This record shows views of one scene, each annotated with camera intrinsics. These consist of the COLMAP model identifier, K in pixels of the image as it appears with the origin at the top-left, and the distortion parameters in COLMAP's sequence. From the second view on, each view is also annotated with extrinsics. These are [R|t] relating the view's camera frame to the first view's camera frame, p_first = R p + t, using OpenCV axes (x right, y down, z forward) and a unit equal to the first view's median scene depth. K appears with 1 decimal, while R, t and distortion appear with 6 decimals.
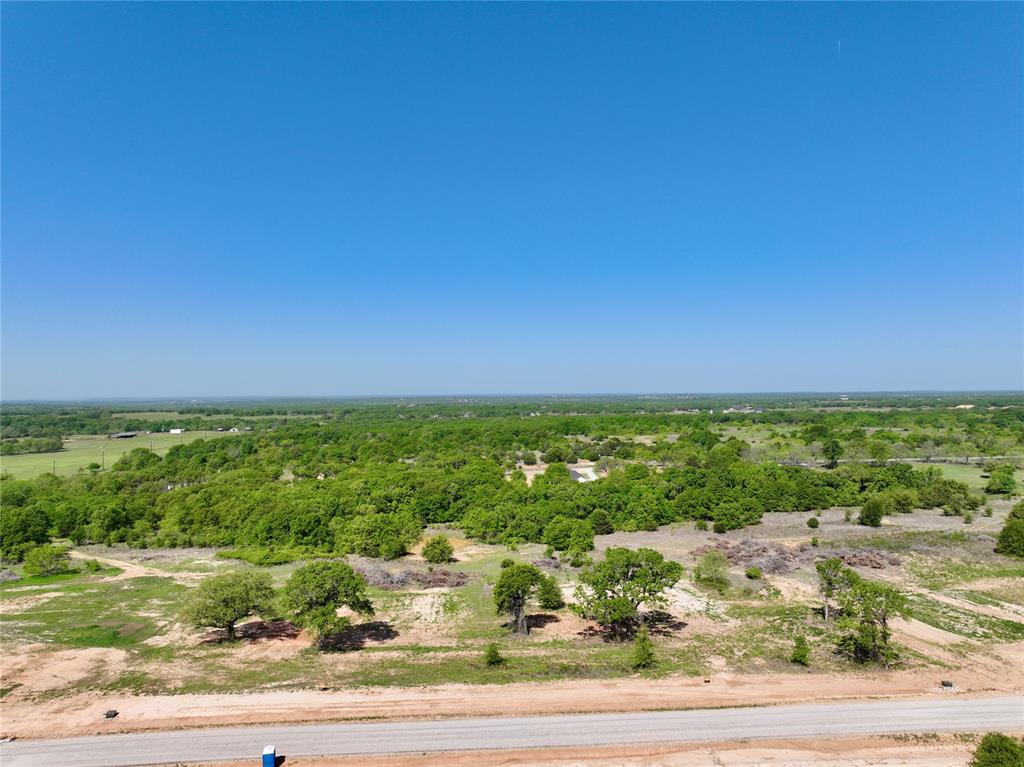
lens RADIAL K [[722.3, 0, 513.6], [0, 722.3, 387.1], [0, 0, 1]] dist [0.031783, -0.002751]
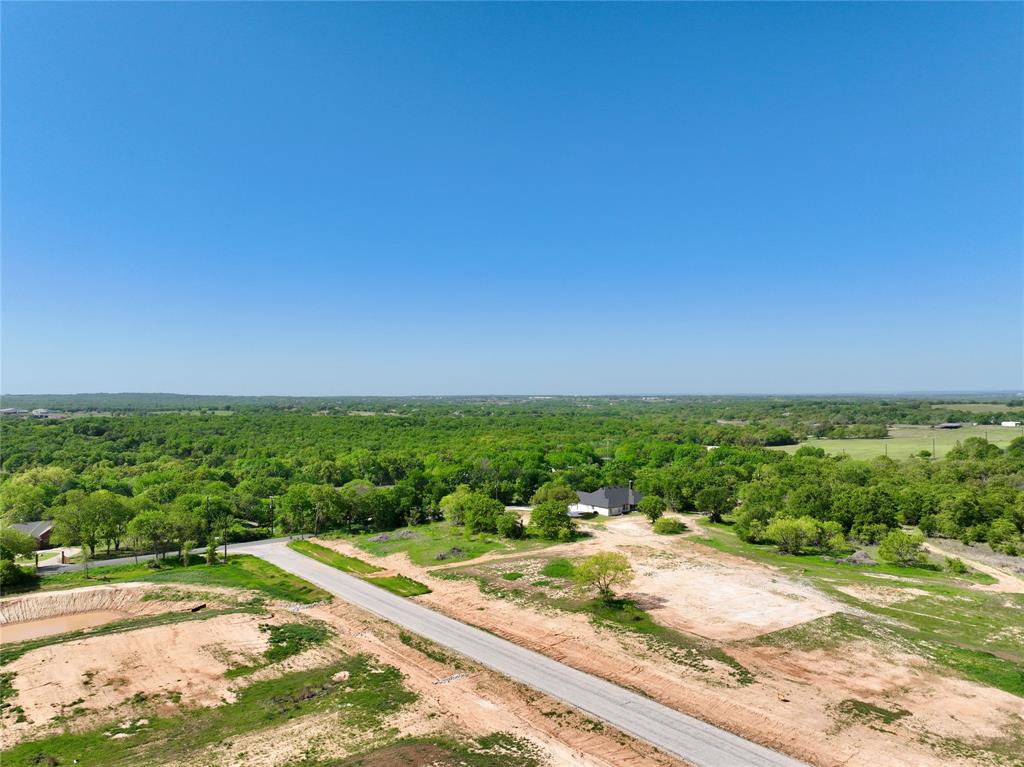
lens RADIAL K [[722.3, 0, 513.7], [0, 722.3, 384.6], [0, 0, 1]] dist [0.031783, -0.002751]
pose [[0.523305, -0.011297, -0.852070, -0.102962], [0.016886, 0.999853, -0.002886, 0.026838], [0.851978, -0.012878, 0.523419, 0.114106]]
